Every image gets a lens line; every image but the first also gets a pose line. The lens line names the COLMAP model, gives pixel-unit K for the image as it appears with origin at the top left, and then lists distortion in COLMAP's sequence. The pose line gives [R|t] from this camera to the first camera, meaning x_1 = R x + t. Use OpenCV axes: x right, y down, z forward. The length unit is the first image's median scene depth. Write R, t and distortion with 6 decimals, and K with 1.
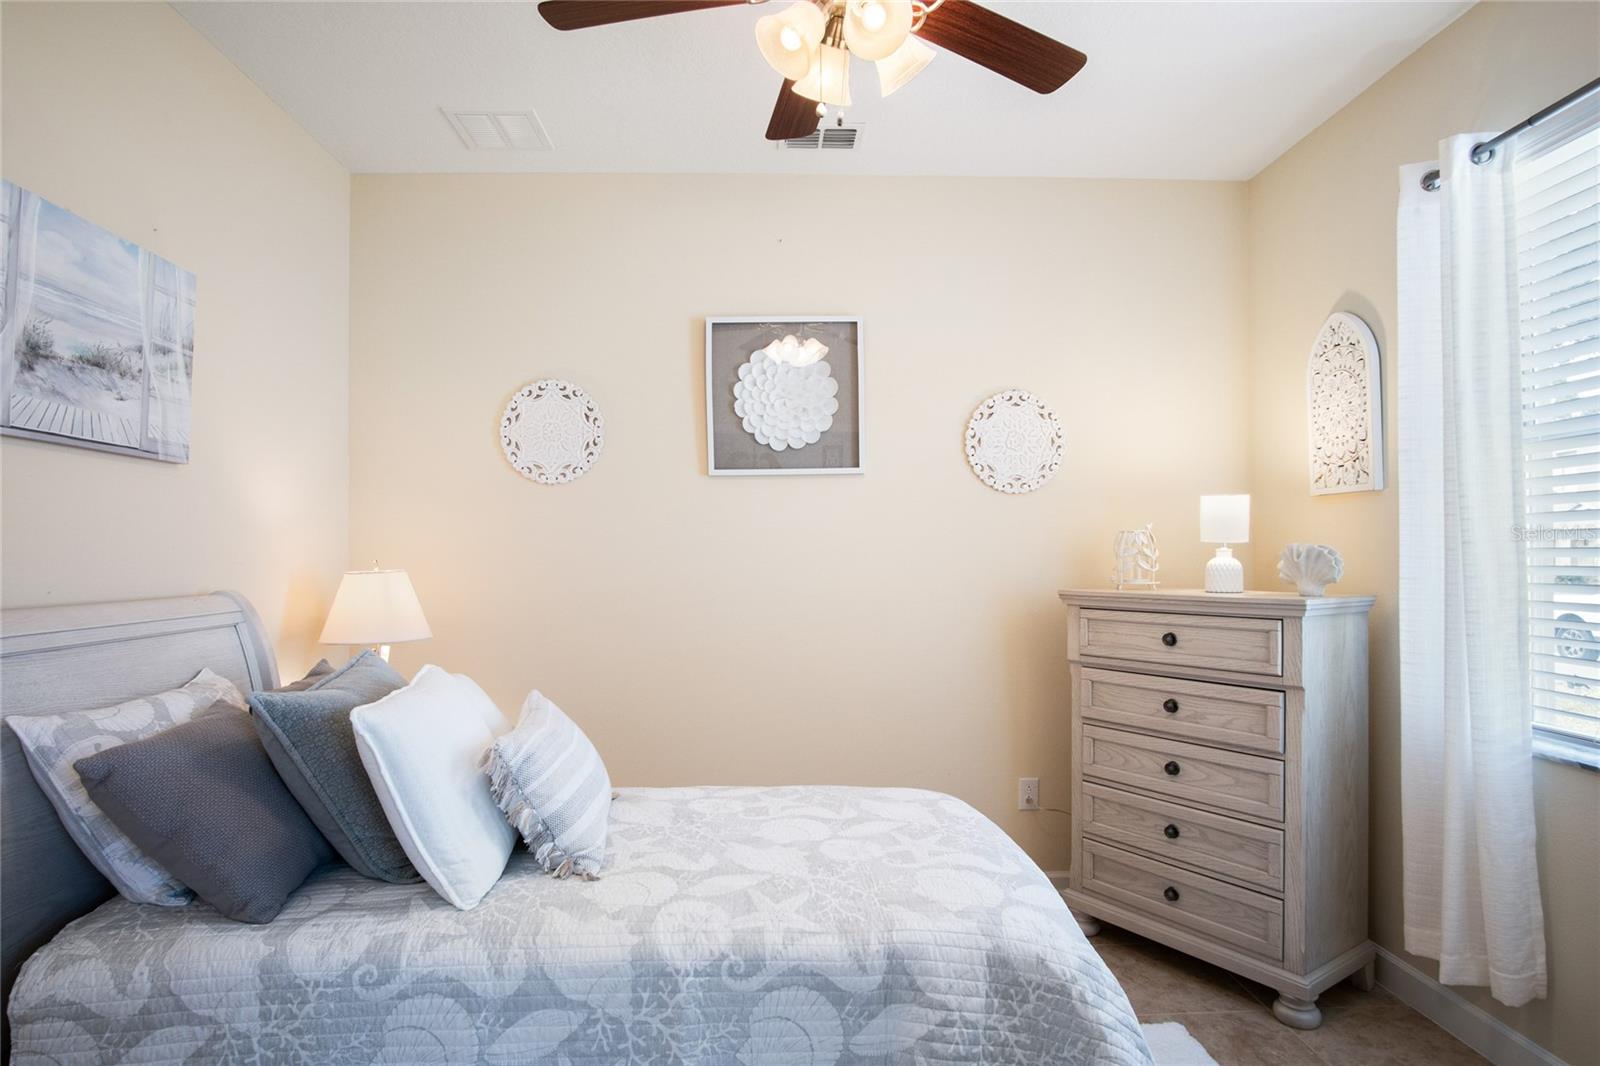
lens RADIAL K [[863.2, 0, 801.0], [0, 863.2, 538.9], [0, 0, 1]] dist [-0.026636, 0.006573]
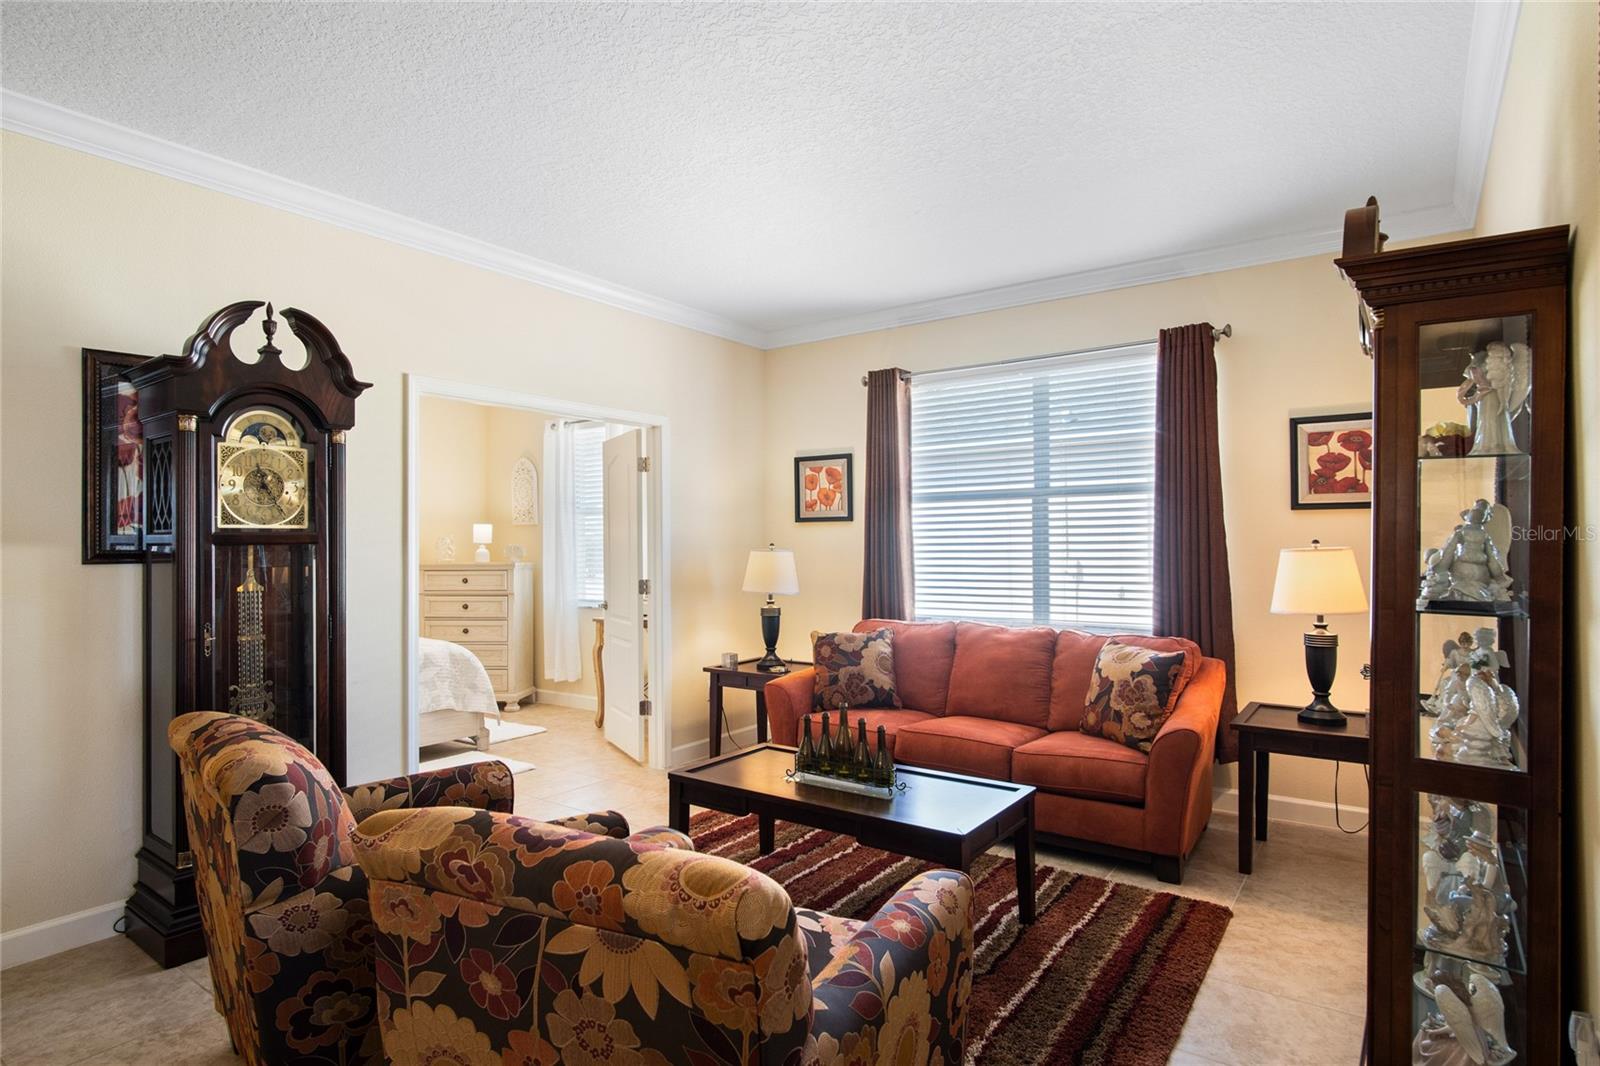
lens RADIAL K [[863.2, 0, 798.9], [0, 863.2, 534.0], [0, 0, 1]] dist [-0.026636, 0.006573]
pose [[0.617656, 0.016794, 0.786269, -0.997567], [-0.002135, 0.999804, -0.019677, 0.026782], [-0.786446, 0.010475, 0.617571, -1.398969]]
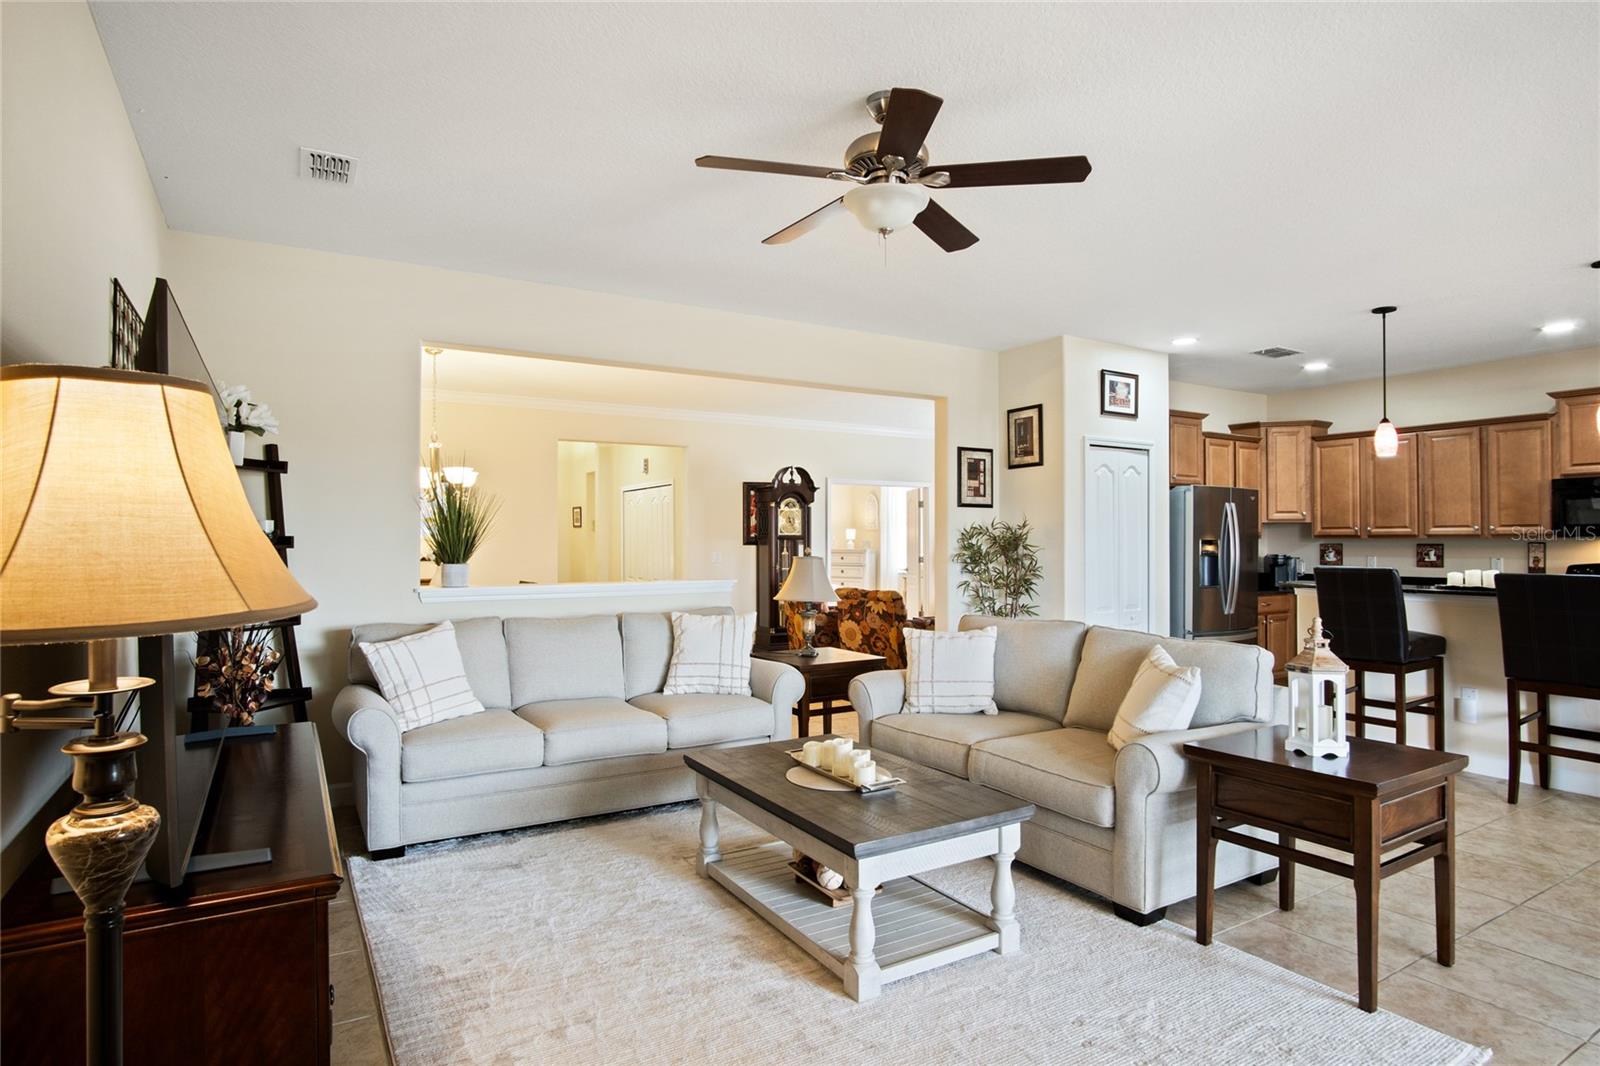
lens RADIAL K [[863.2, 0, 796.6], [0, 863.2, 542.6], [0, 0, 1]] dist [-0.026636, 0.006573]
pose [[0.877930, 0.011731, 0.478644, -2.264604], [-0.012211, 0.999923, -0.002109, 0.039635], [-0.478632, -0.003994, 0.878006, -3.366953]]
